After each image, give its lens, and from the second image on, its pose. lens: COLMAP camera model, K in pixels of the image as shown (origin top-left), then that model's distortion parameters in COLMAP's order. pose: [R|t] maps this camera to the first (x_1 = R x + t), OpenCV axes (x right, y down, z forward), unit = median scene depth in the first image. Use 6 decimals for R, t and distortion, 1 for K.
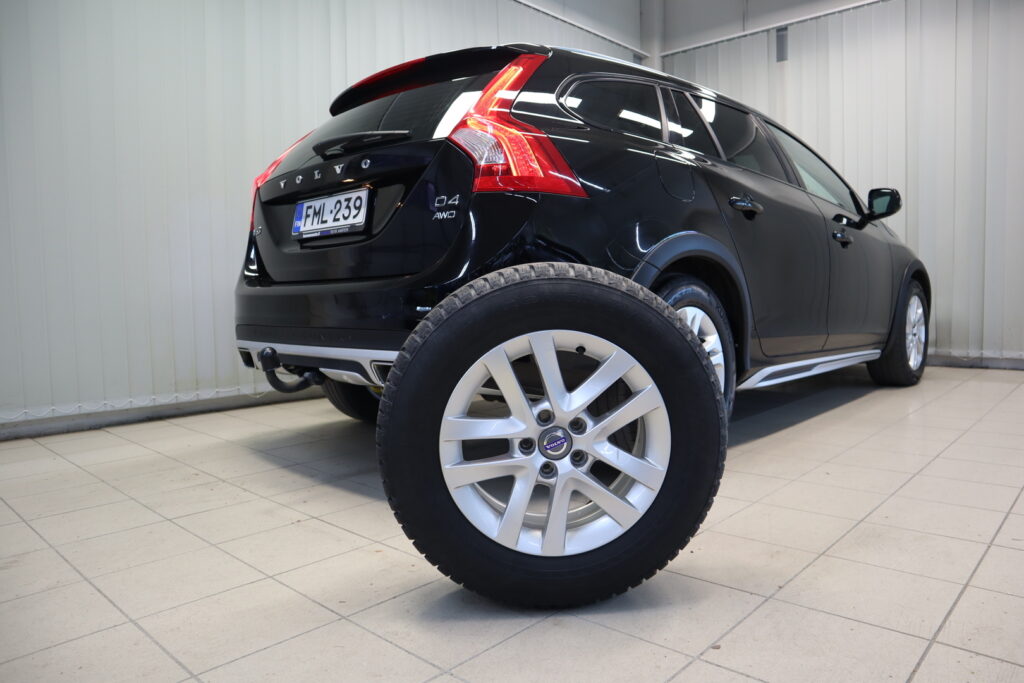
lens RADIAL K [[716.9, 0, 512.0], [0, 716.9, 341.5], [0, 0, 1]] dist [-0.117015, 0.075930]
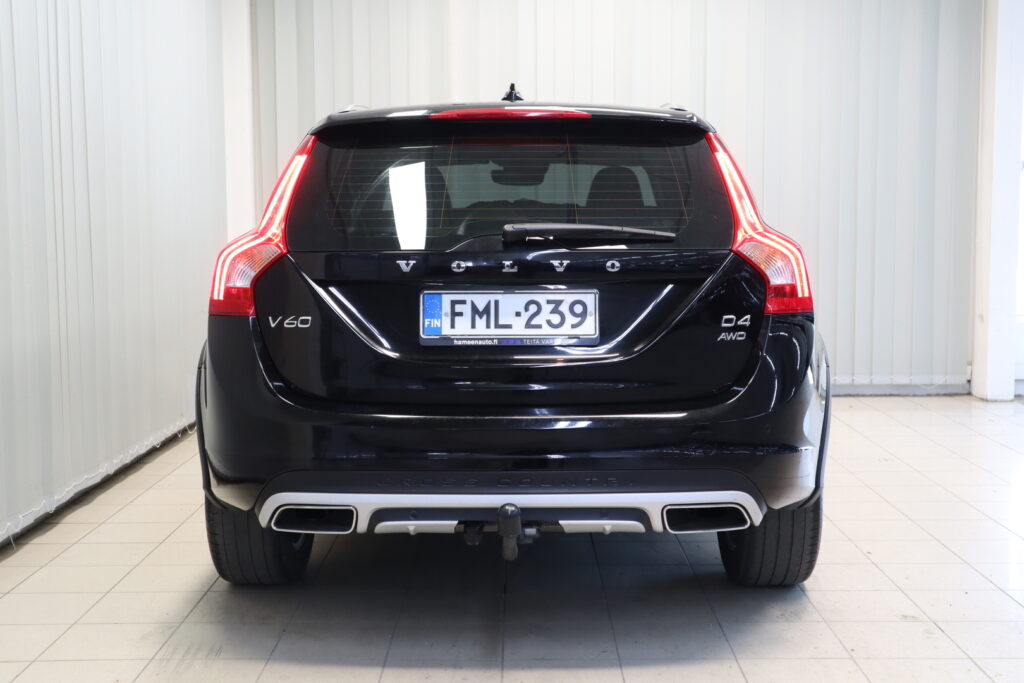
lens RADIAL K [[1324.0, 0, 512.0], [0, 1324.0, 341.5], [0, 0, 1]] dist [-0.105303, 0.831796]
pose [[0.733528, -0.051454, 0.677709, -1.202256], [0.036609, 0.998674, 0.036198, -0.201534], [-0.678672, -0.001742, 0.734439, -0.038387]]
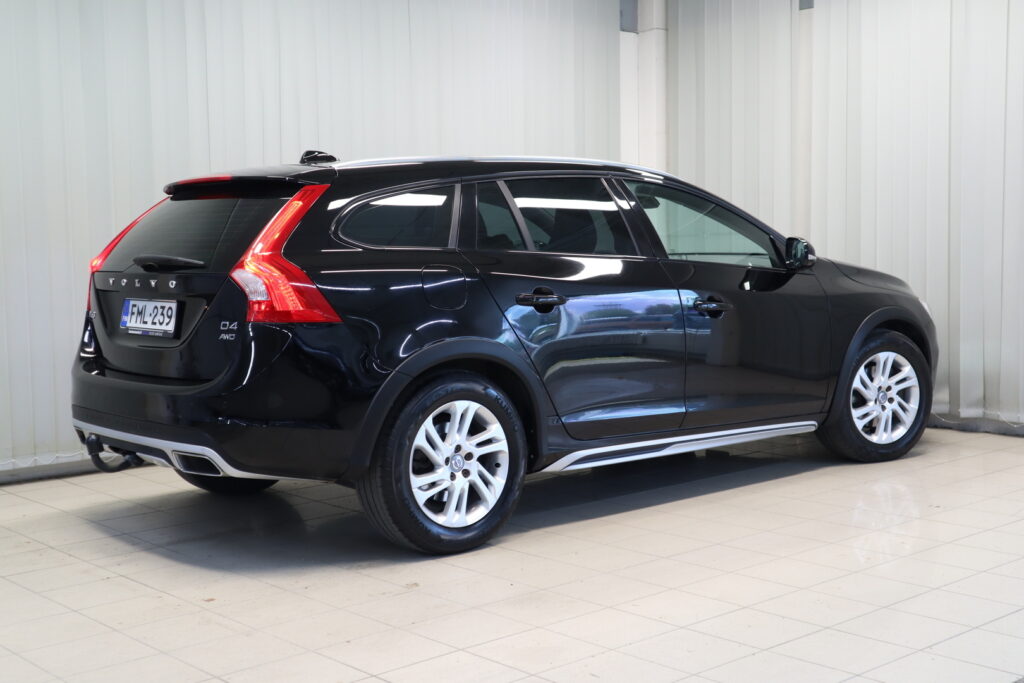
lens RADIAL K [[1324.0, 0, 512.0], [0, 1324.0, 341.5], [0, 0, 1]] dist [-0.105303, 0.831796]
pose [[0.995998, 0.012088, -0.088549, 0.509054], [-0.010986, 0.999856, 0.012918, -0.170502], [0.088692, -0.011894, 0.995988, -1.058962]]
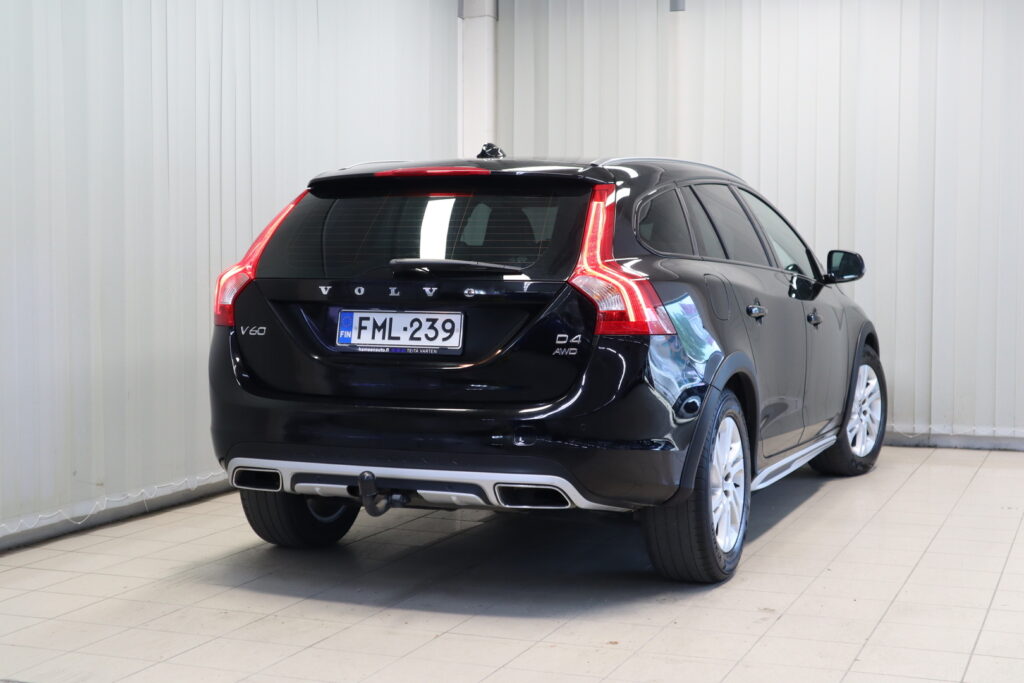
lens RADIAL K [[1597.0, 0, 512.0], [0, 1597.0, 341.5], [0, 0, 1]] dist [-0.011978, -0.014044]
pose [[0.928601, -0.001305, 0.371077, -0.918424], [0.005483, 0.999933, -0.010203, -0.139857], [-0.371039, 0.011509, 0.928546, -1.079069]]
